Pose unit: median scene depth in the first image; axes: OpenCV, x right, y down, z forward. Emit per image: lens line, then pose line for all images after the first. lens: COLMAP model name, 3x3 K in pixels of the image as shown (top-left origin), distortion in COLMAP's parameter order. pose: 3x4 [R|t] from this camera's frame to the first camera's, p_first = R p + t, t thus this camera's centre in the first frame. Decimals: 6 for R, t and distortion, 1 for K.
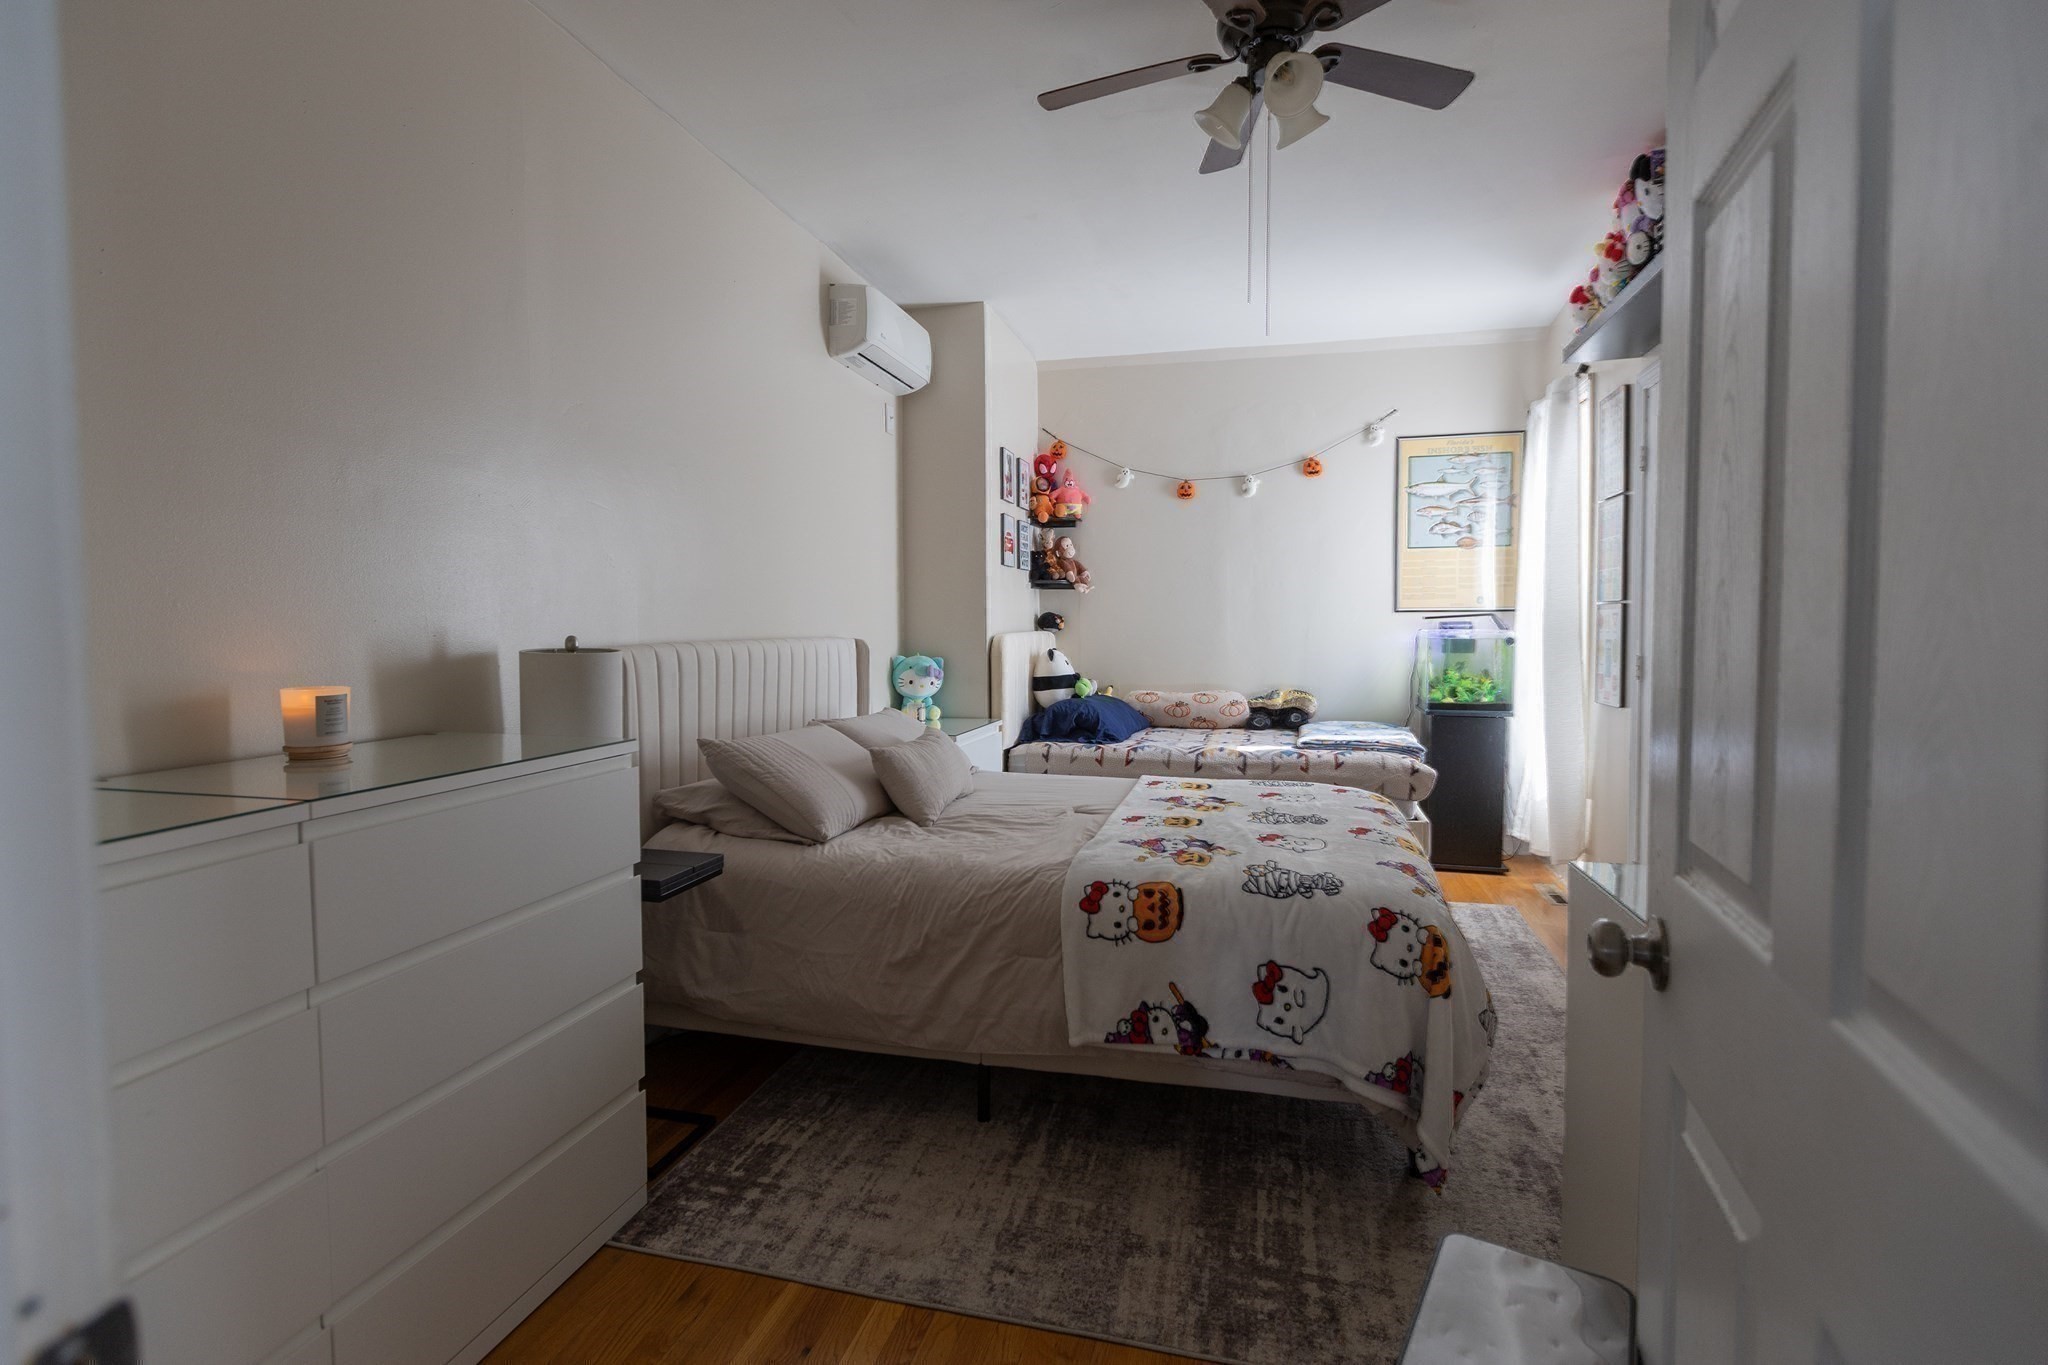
lens RADIAL K [[981.5, 0, 1020.9], [0, 981.5, 661.6], [0, 0, 1]] dist [-0.001024, -0.000188]
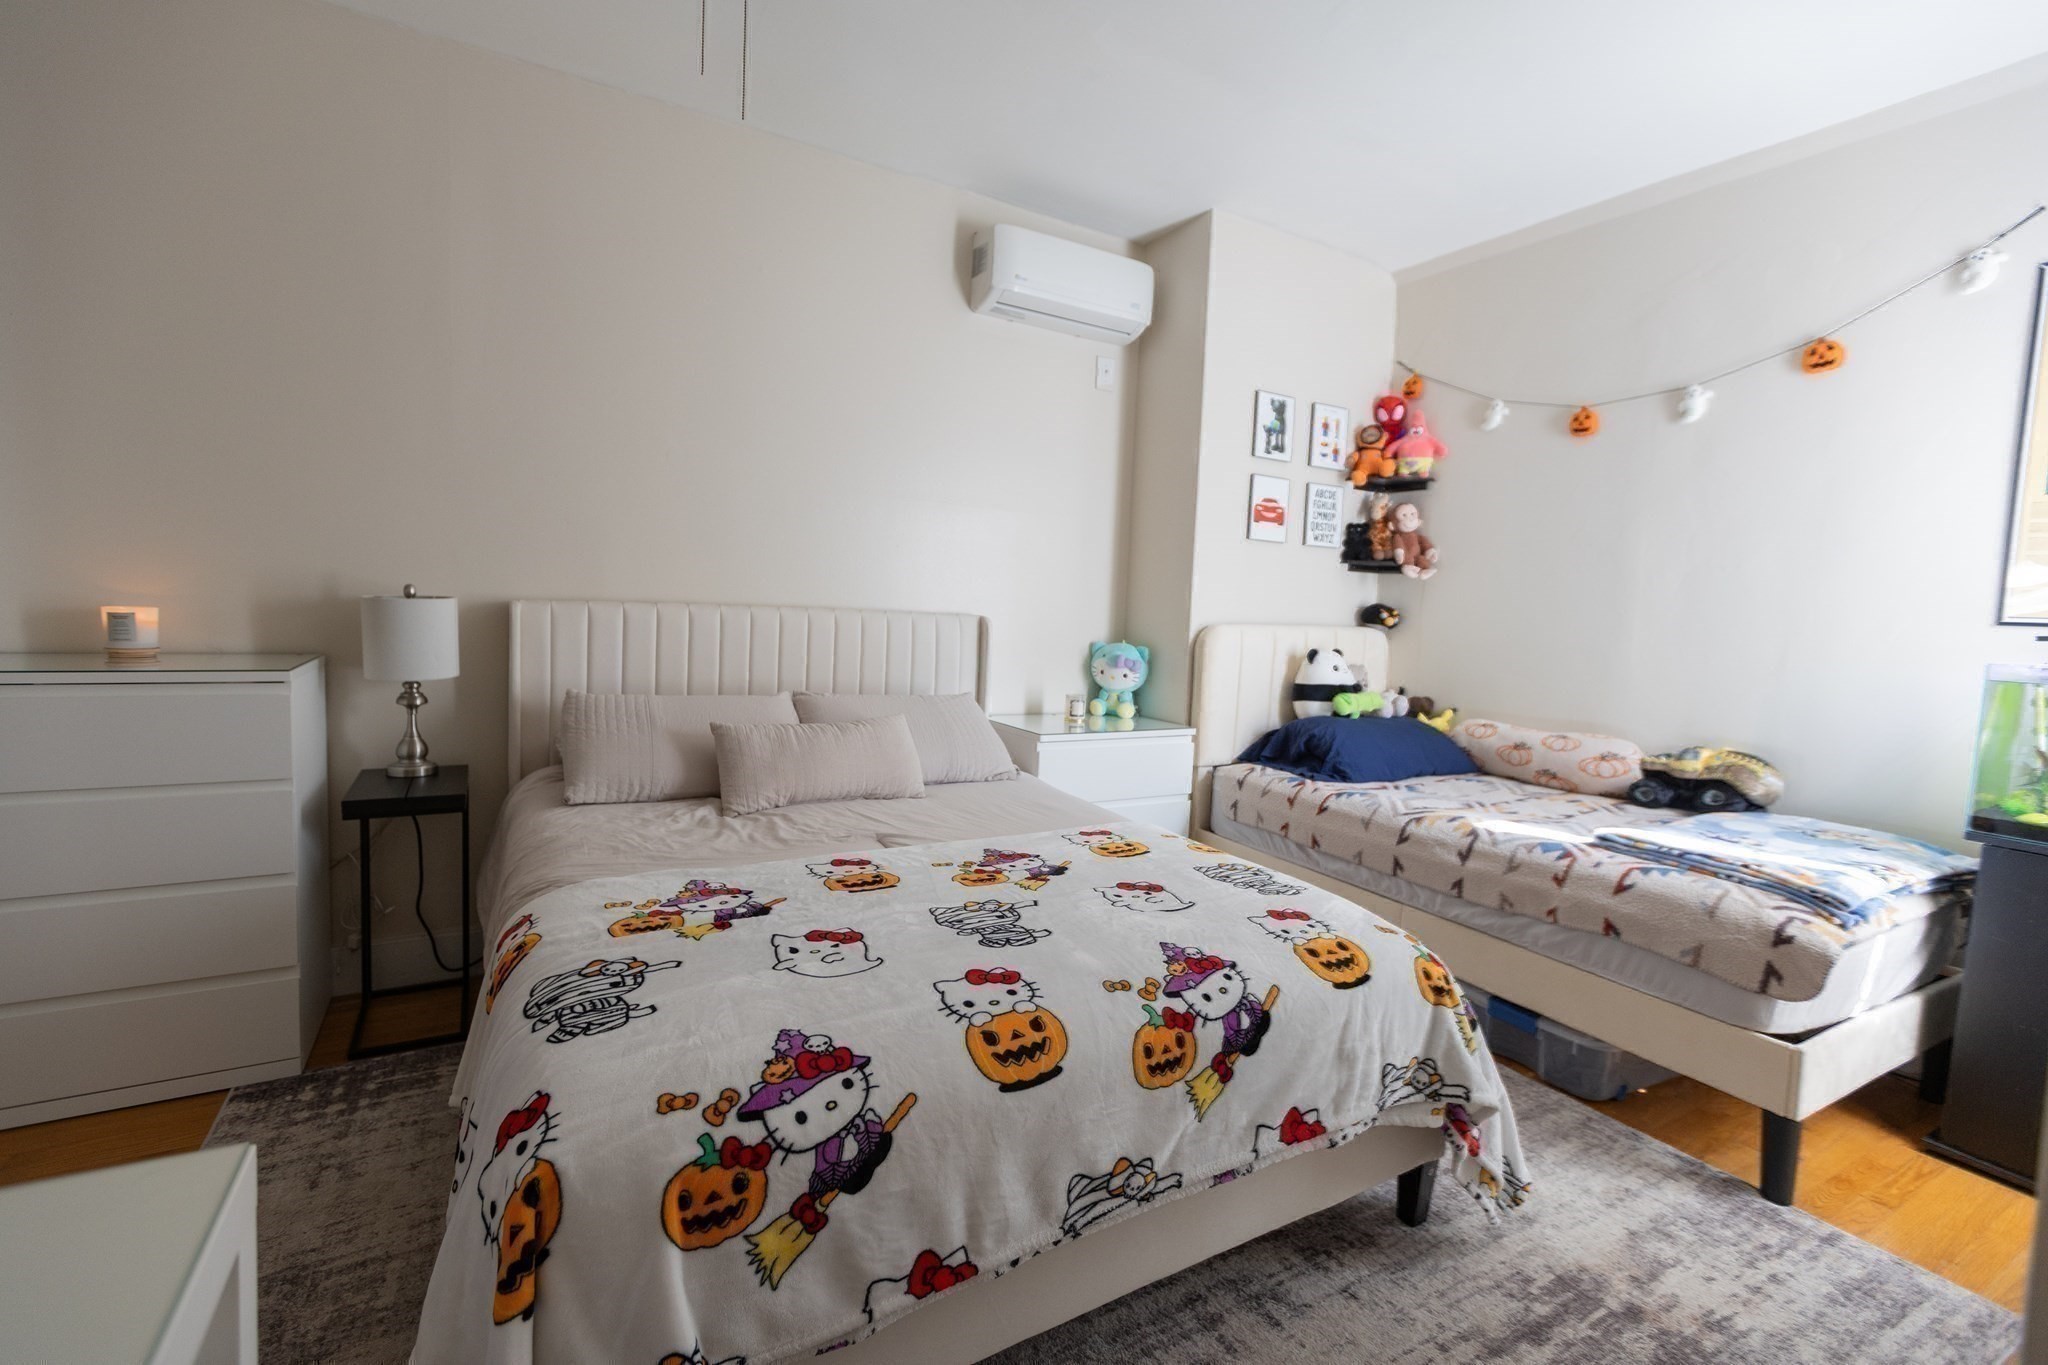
lens RADIAL K [[901.9, 0, 1013.5], [0, 901.9, 667.4], [0, 0, 1]] dist [0.002068, -0.000457]
pose [[0.701887, 0.086478, -0.707020, 0.353039], [-0.074912, 0.996060, 0.047463, -0.013624], [0.708338, 0.019651, 0.705599, 0.324519]]
